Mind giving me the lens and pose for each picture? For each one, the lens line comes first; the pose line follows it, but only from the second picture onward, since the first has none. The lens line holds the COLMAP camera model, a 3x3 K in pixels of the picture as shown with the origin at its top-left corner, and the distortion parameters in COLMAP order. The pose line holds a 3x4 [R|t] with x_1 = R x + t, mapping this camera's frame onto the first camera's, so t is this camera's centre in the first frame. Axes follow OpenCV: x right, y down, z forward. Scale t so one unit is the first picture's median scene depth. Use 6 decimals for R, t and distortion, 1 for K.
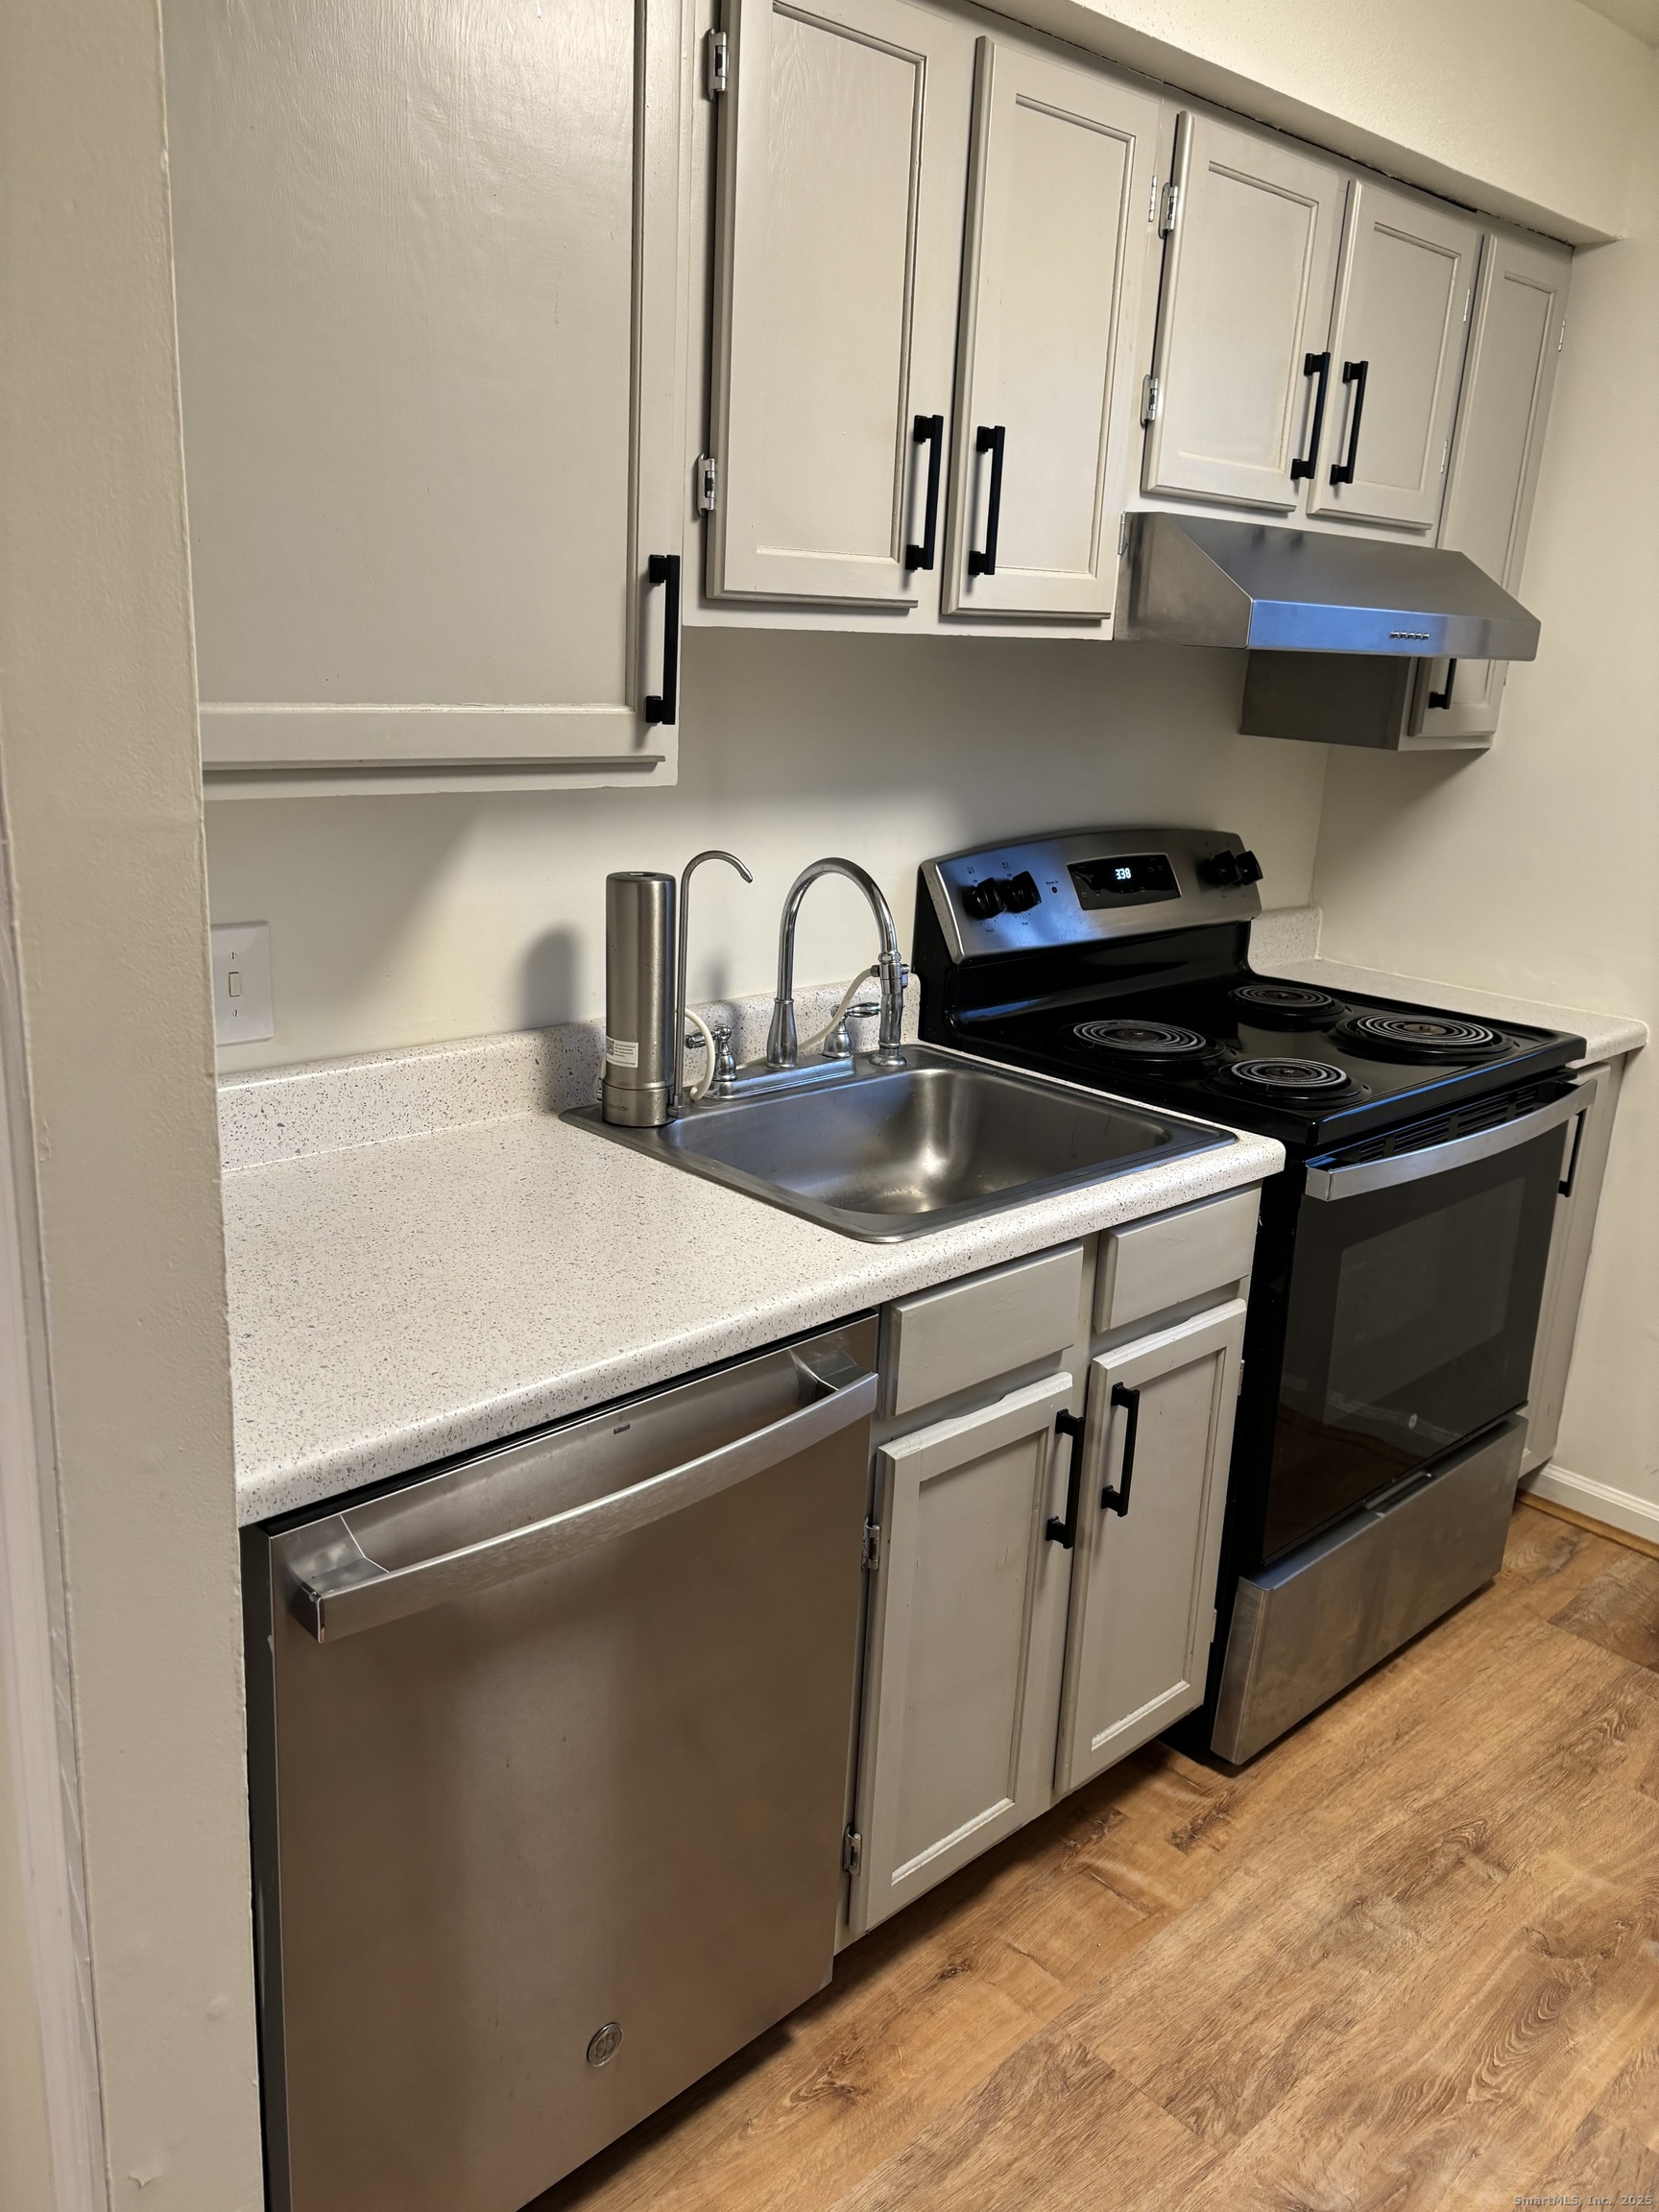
lens RADIAL K [[1671.6, 0, 823.6], [0, 1671.6, 1105.0], [0, 0, 1]] dist [0.053562, -0.048302]
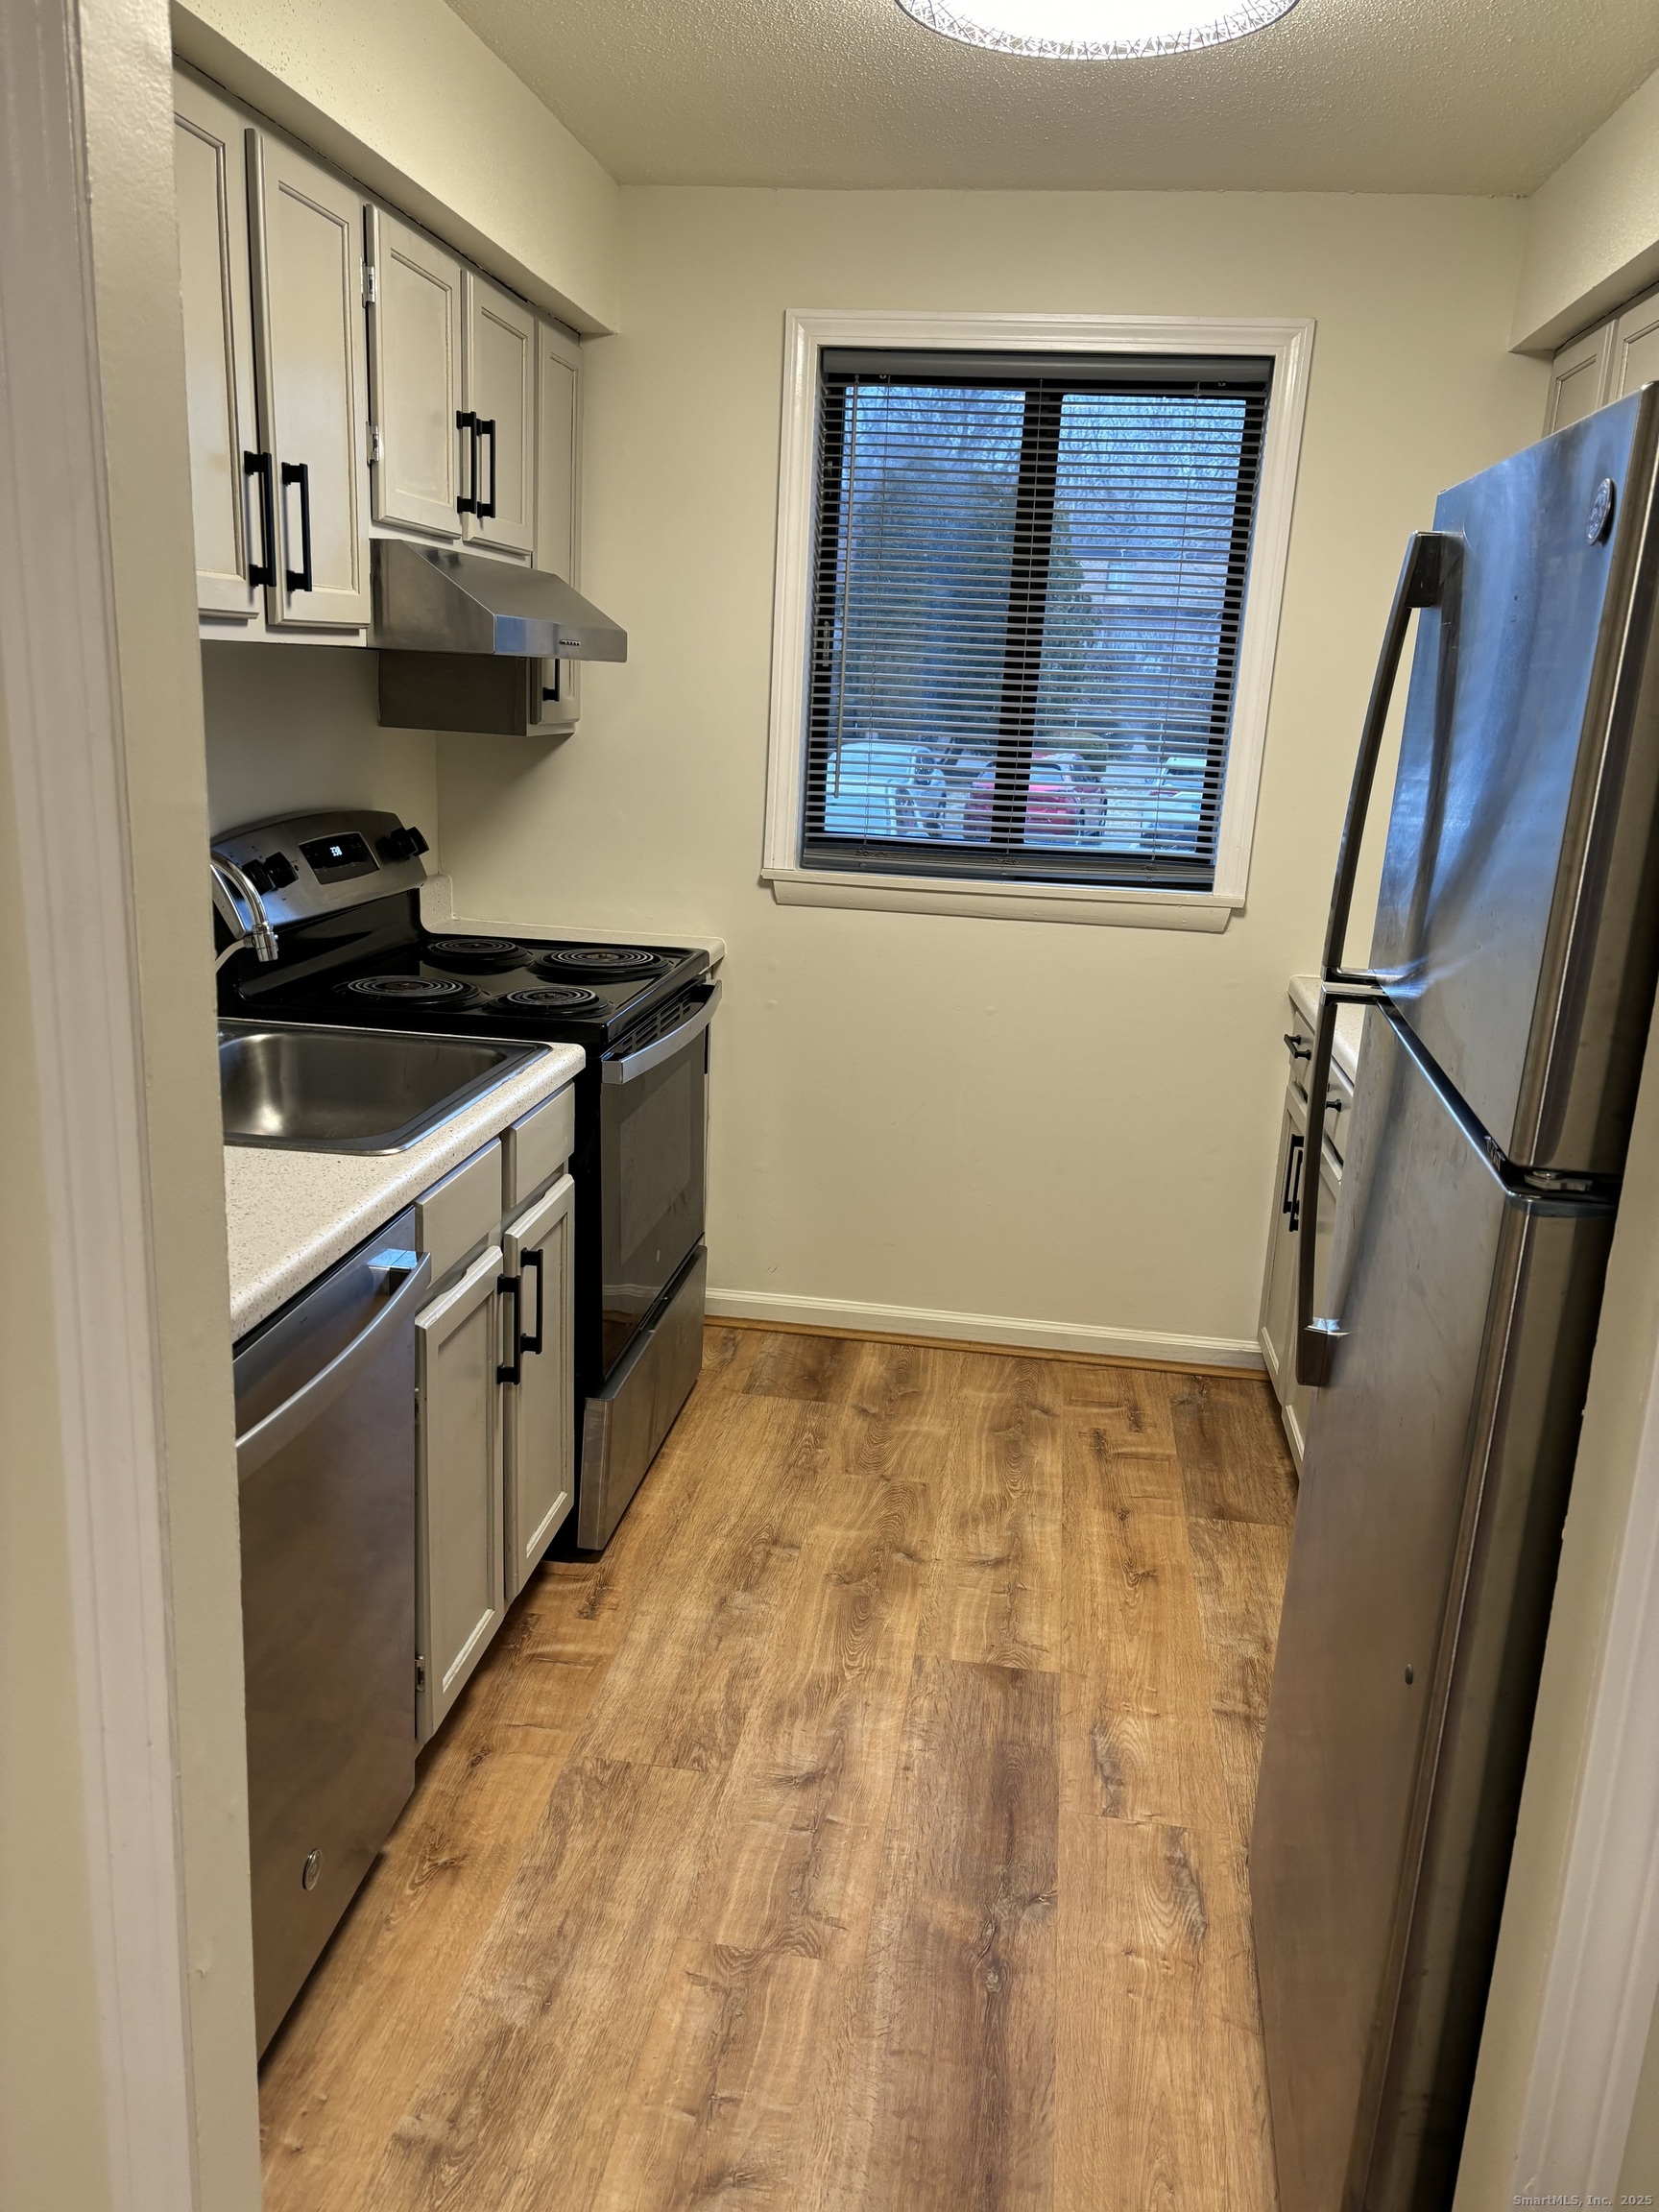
lens RADIAL K [[1623.1, 0, 817.2], [0, 1623.1, 1112.1], [0, 0, 1]] dist [0.102977, -0.117192]
pose [[0.795439, -0.172907, 0.580844, -0.308972], [0.165733, 0.983963, 0.065945, 0.020697], [-0.582931, 0.043810, 0.811339, -0.105540]]
